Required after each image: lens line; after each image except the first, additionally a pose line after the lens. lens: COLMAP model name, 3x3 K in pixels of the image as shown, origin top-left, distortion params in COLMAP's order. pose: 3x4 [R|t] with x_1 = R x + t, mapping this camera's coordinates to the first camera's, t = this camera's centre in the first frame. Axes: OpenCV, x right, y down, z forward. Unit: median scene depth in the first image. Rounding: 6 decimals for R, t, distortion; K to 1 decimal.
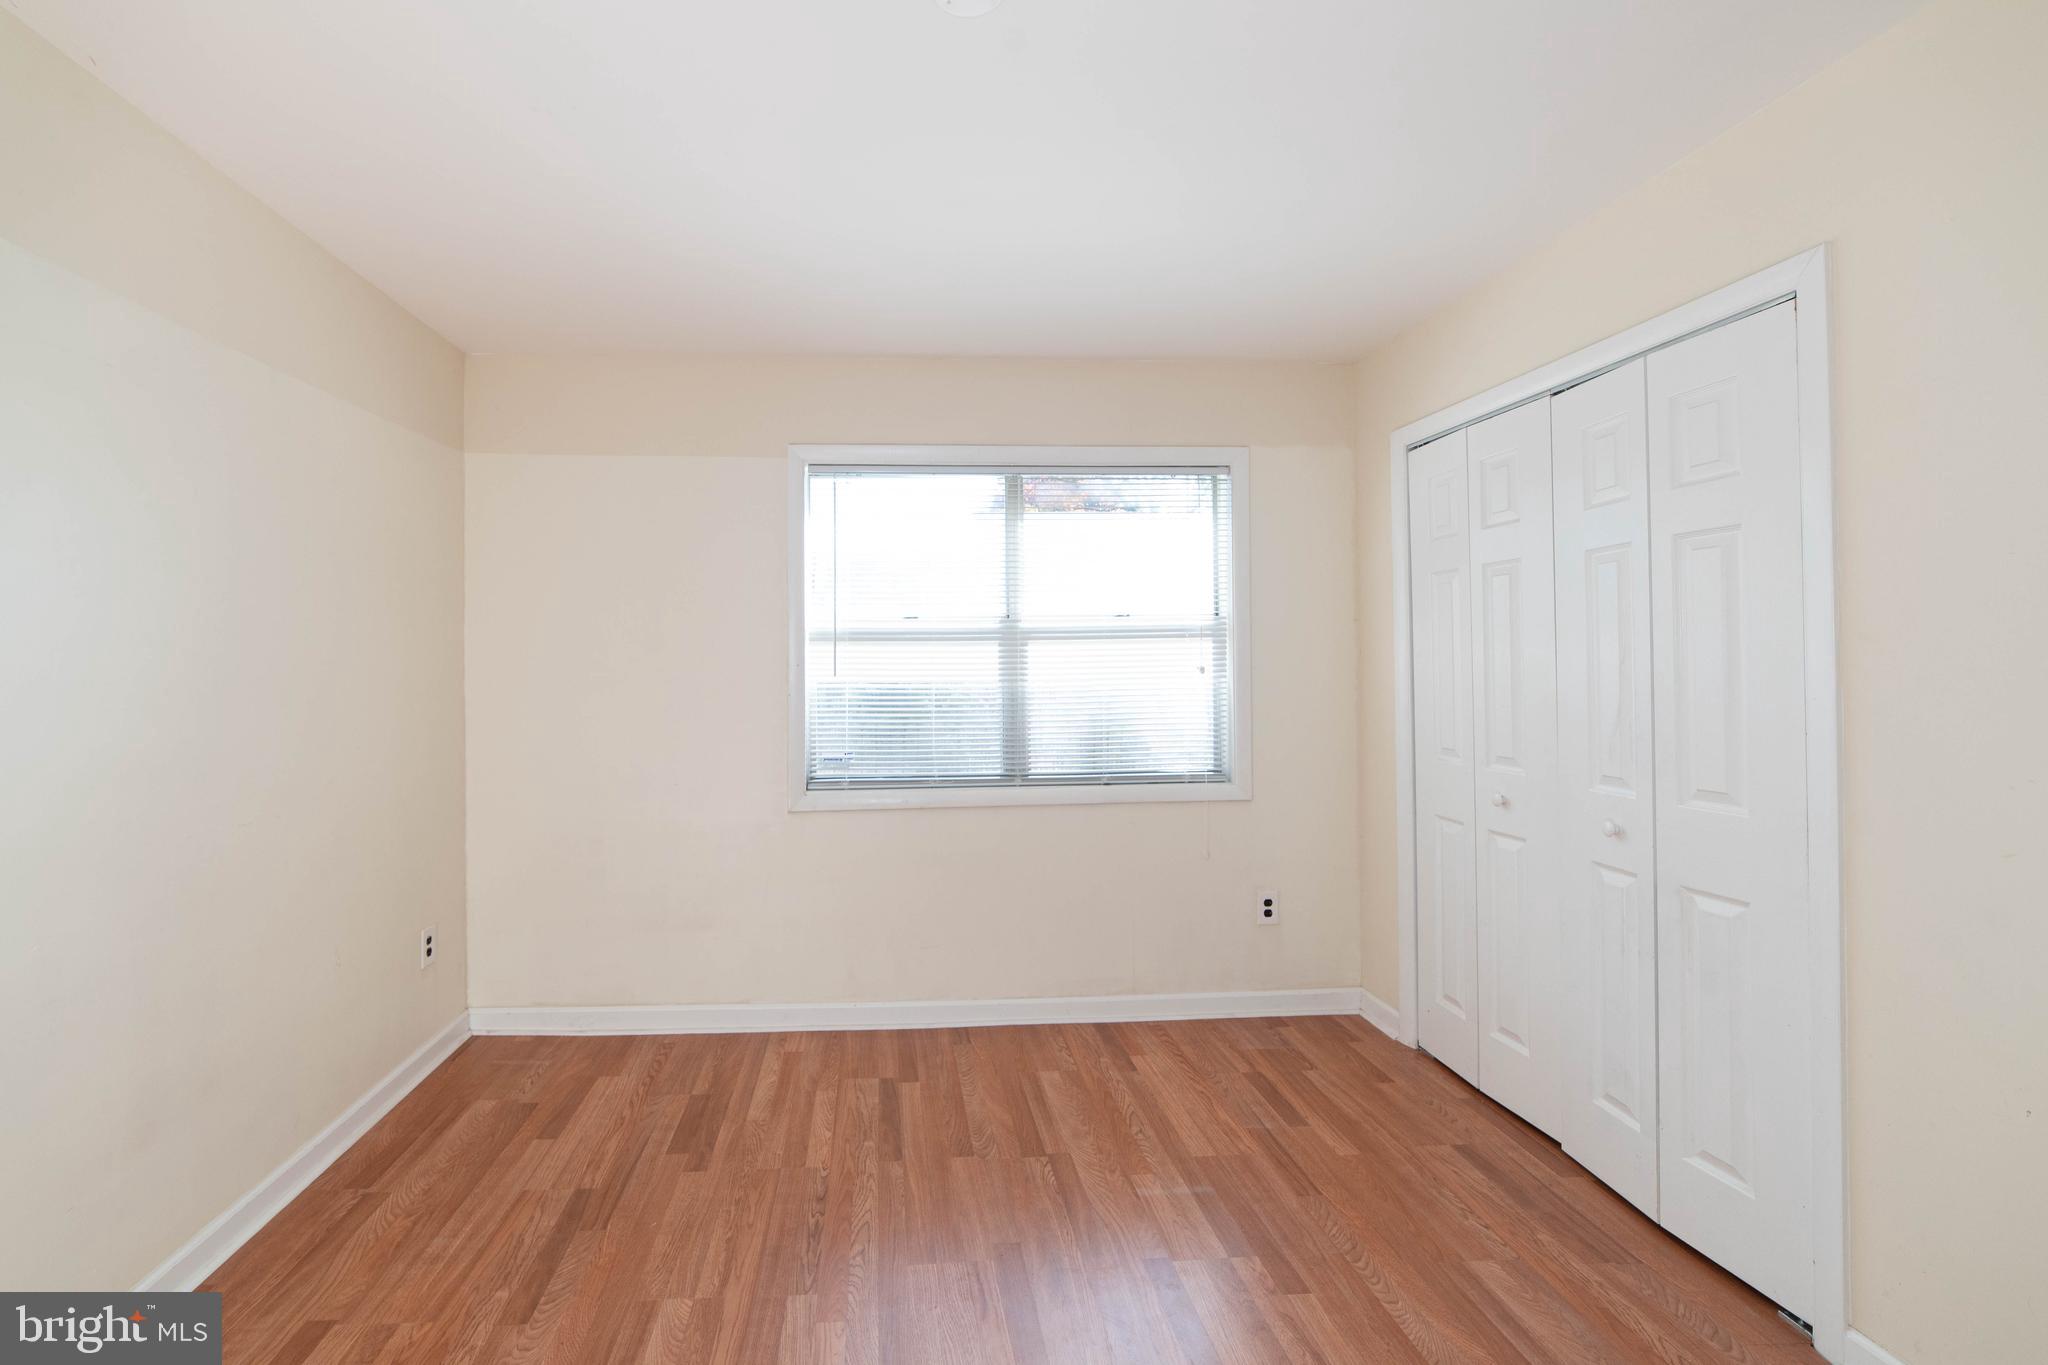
lens RADIAL K [[837.6, 0, 939.7], [0, 837.6, 654.0], [0, 0, 1]] dist [-0.023695, 0.007836]
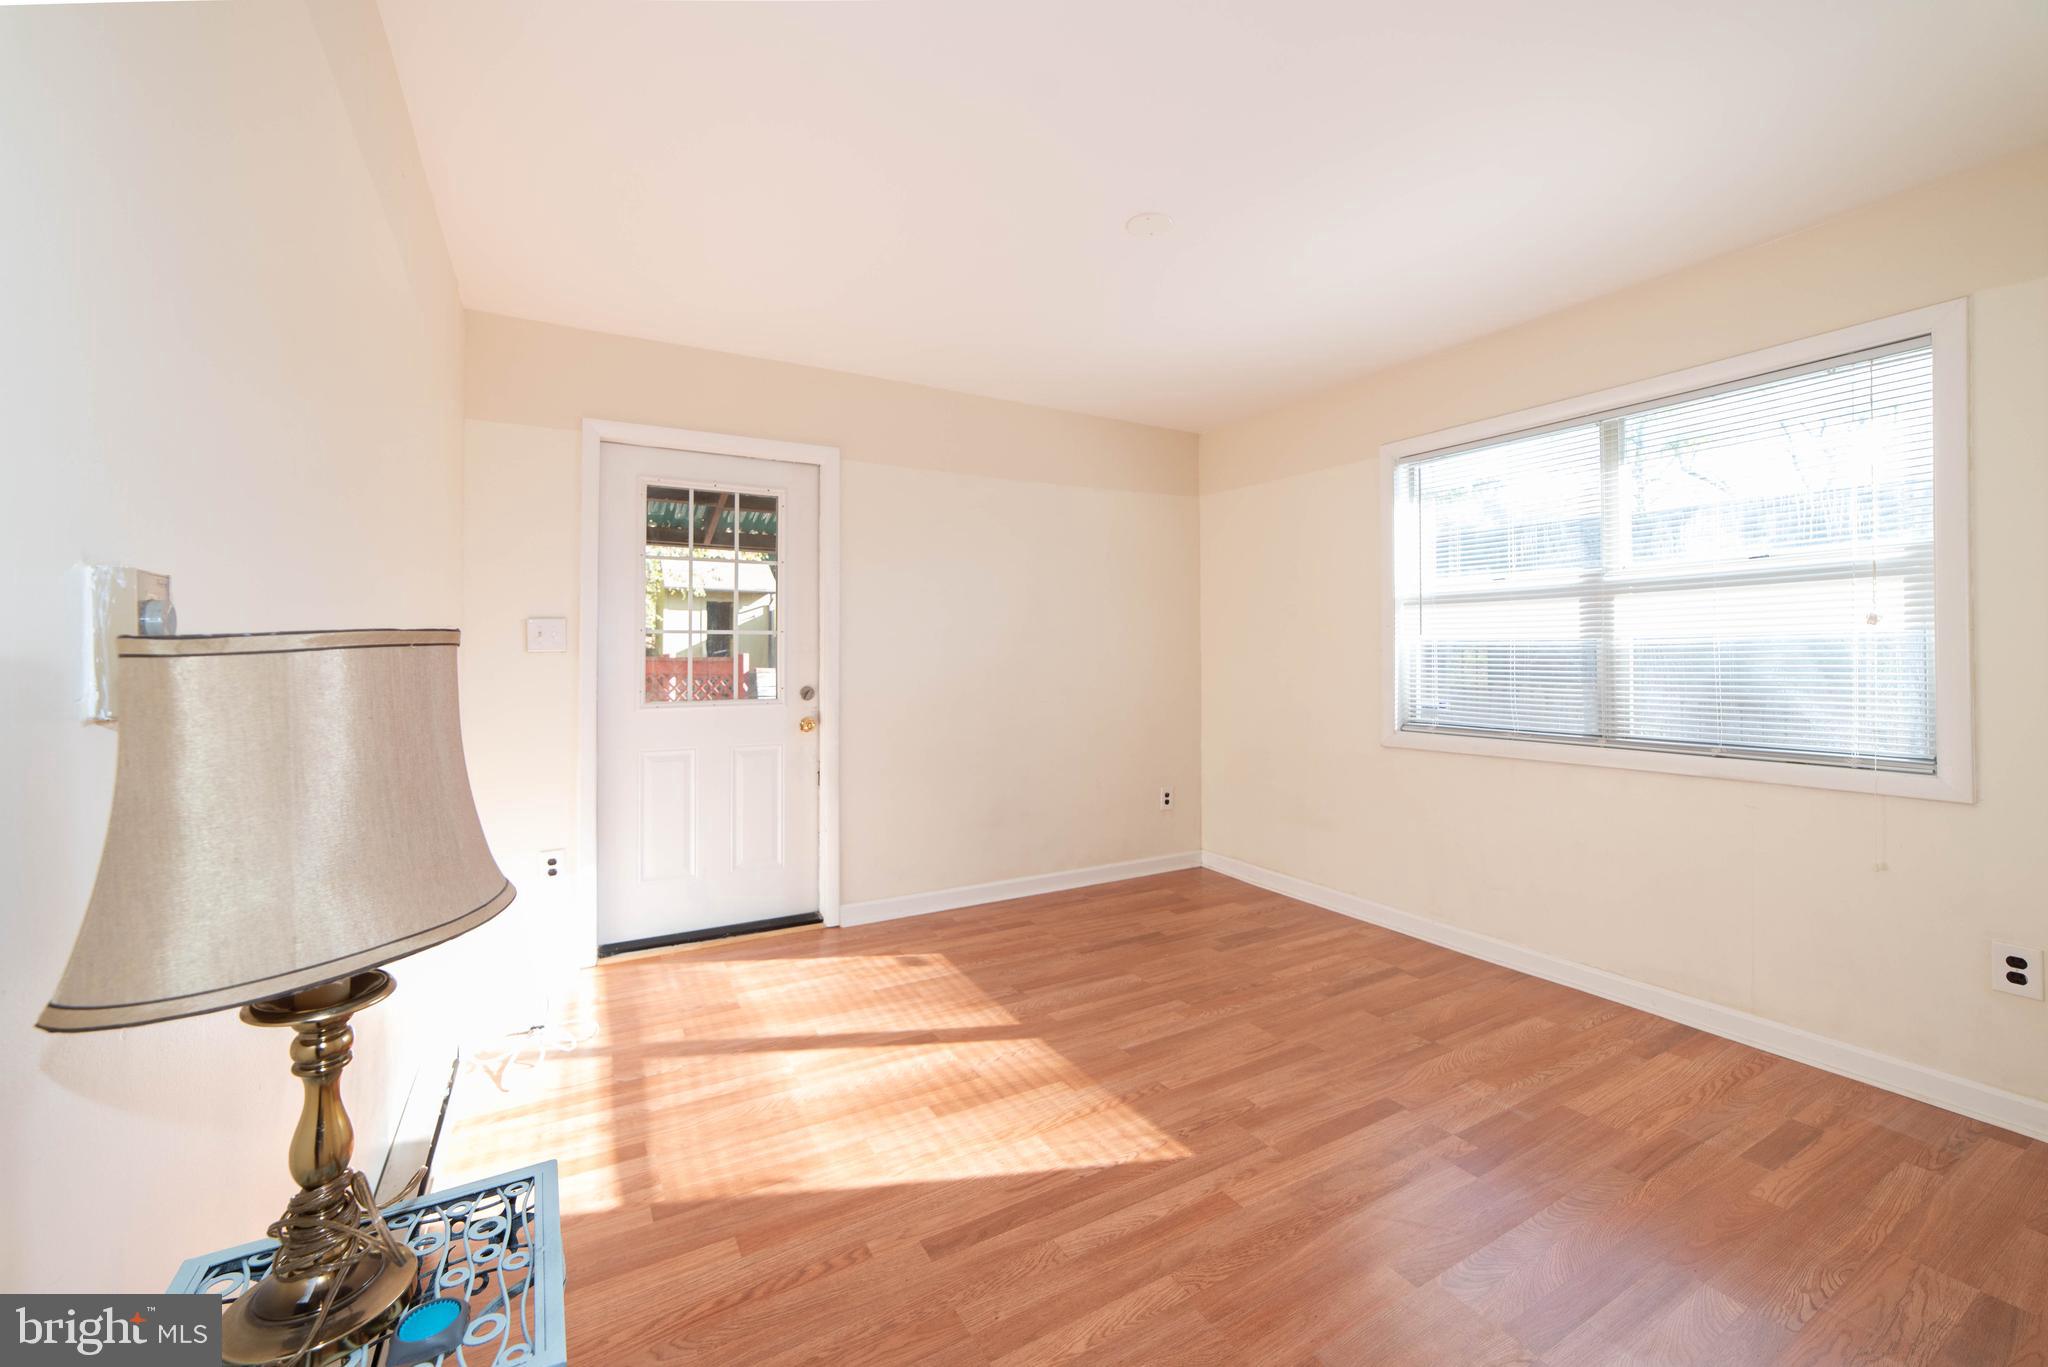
lens RADIAL K [[814.4, 0, 1011.8], [0, 814.4, 626.5], [0, 0, 1]] dist [-0.020655, 0.007437]
pose [[0.448068, -0.026559, -0.893605, 0.694058], [0.006365, 0.999628, -0.026519, 0.045237], [0.893977, 0.006195, 0.448070, -0.015435]]
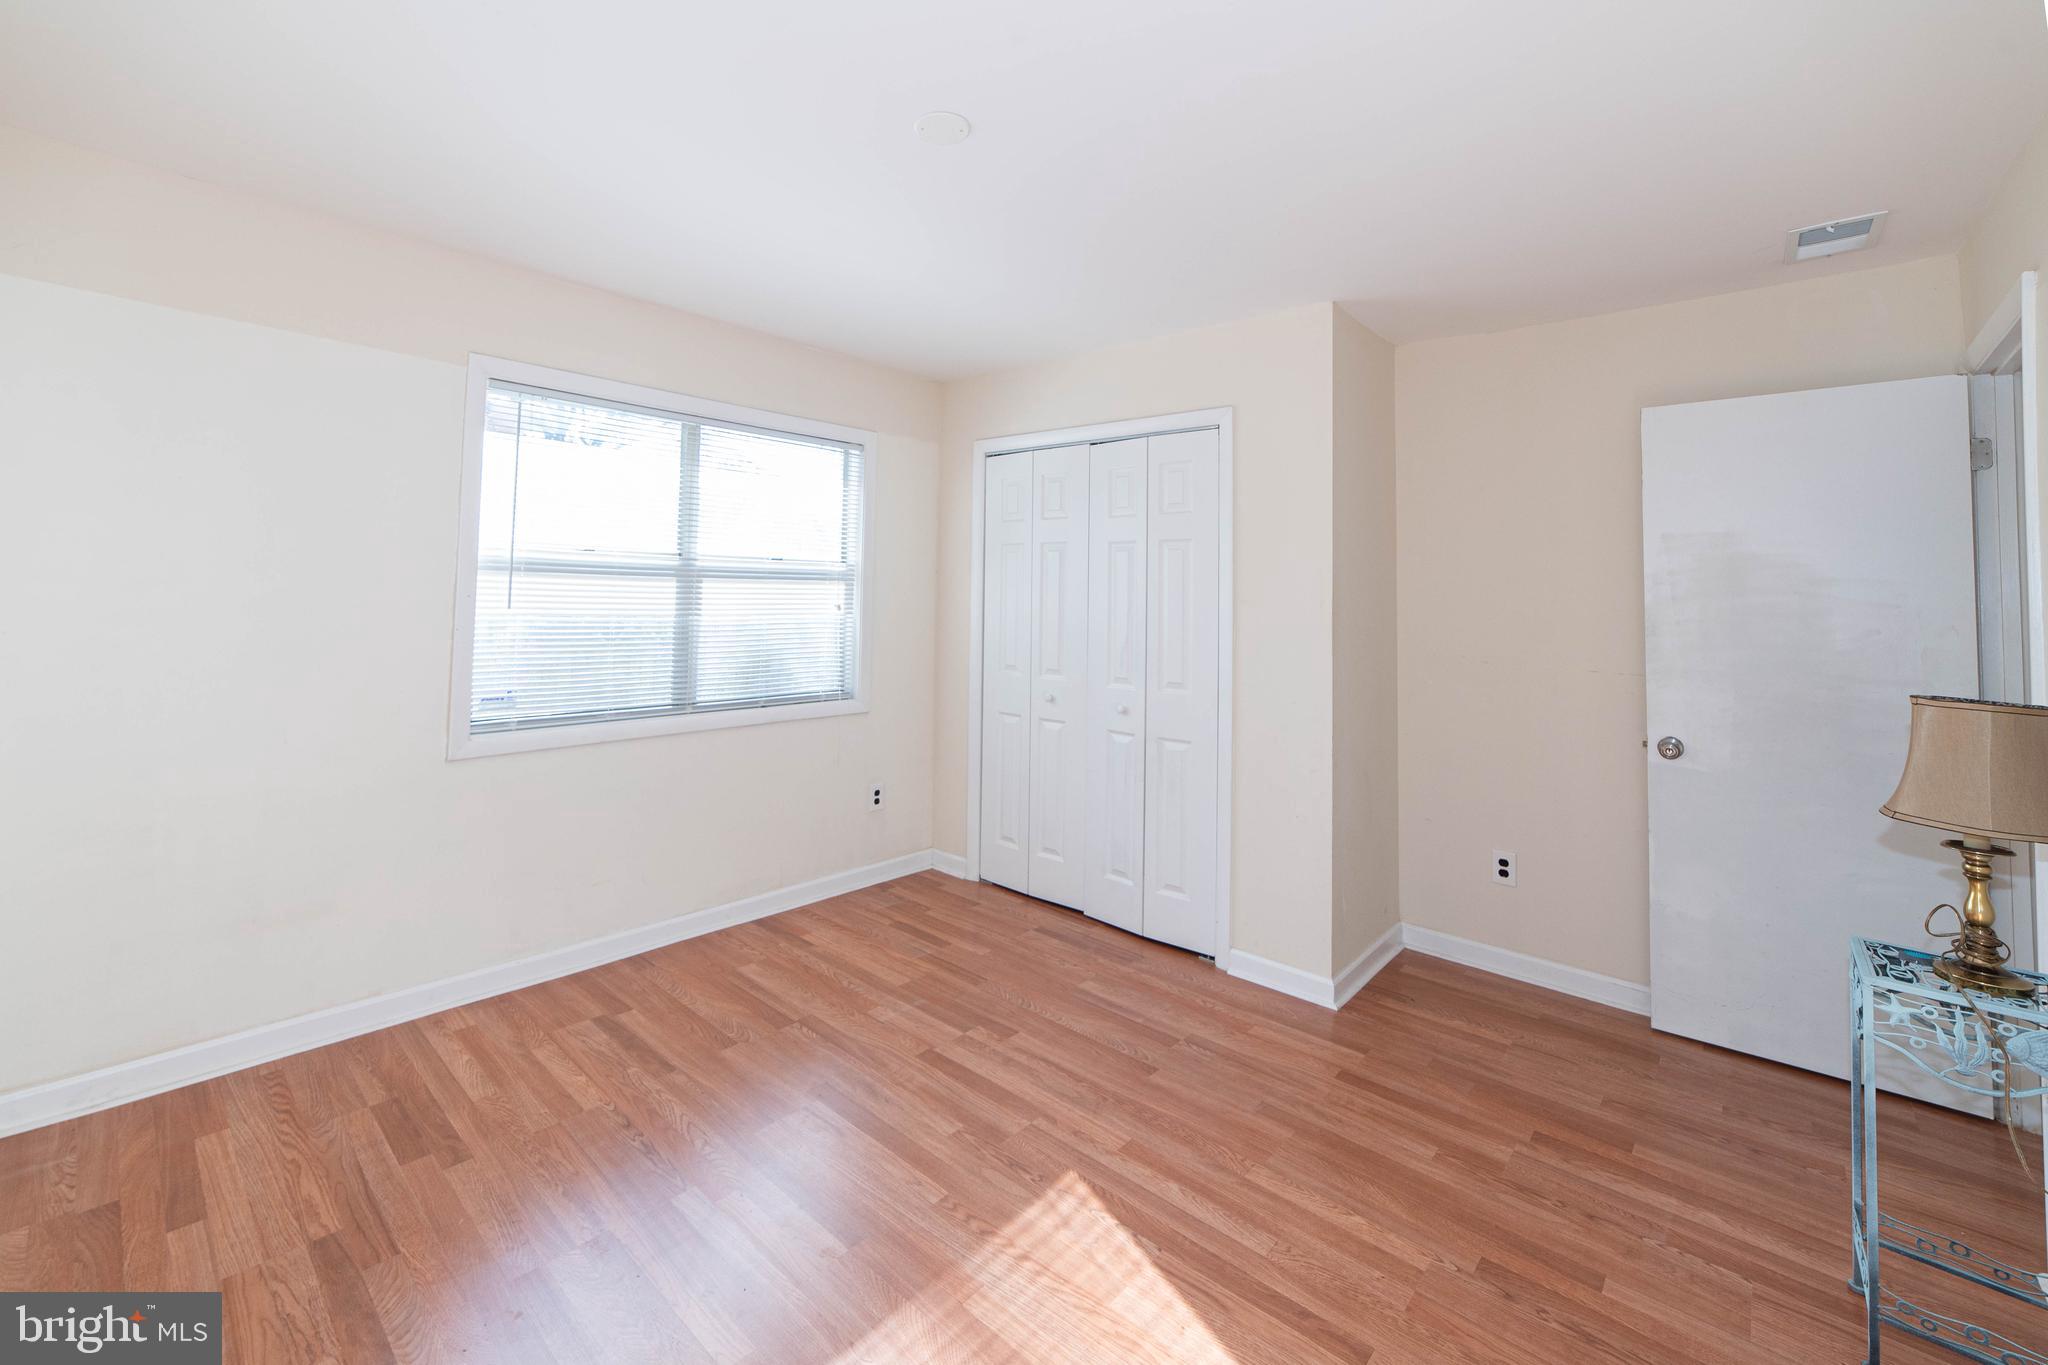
lens RADIAL K [[821.0, 0, 986.2], [0, 821.0, 555.8], [0, 0, 1]] dist [-0.013538, 0.003743]
pose [[0.731381, 0.057706, 0.679523, -0.395292], [-0.035475, 0.998284, -0.046594, -0.009693], [-0.681046, 0.009972, 0.732173, -0.030914]]
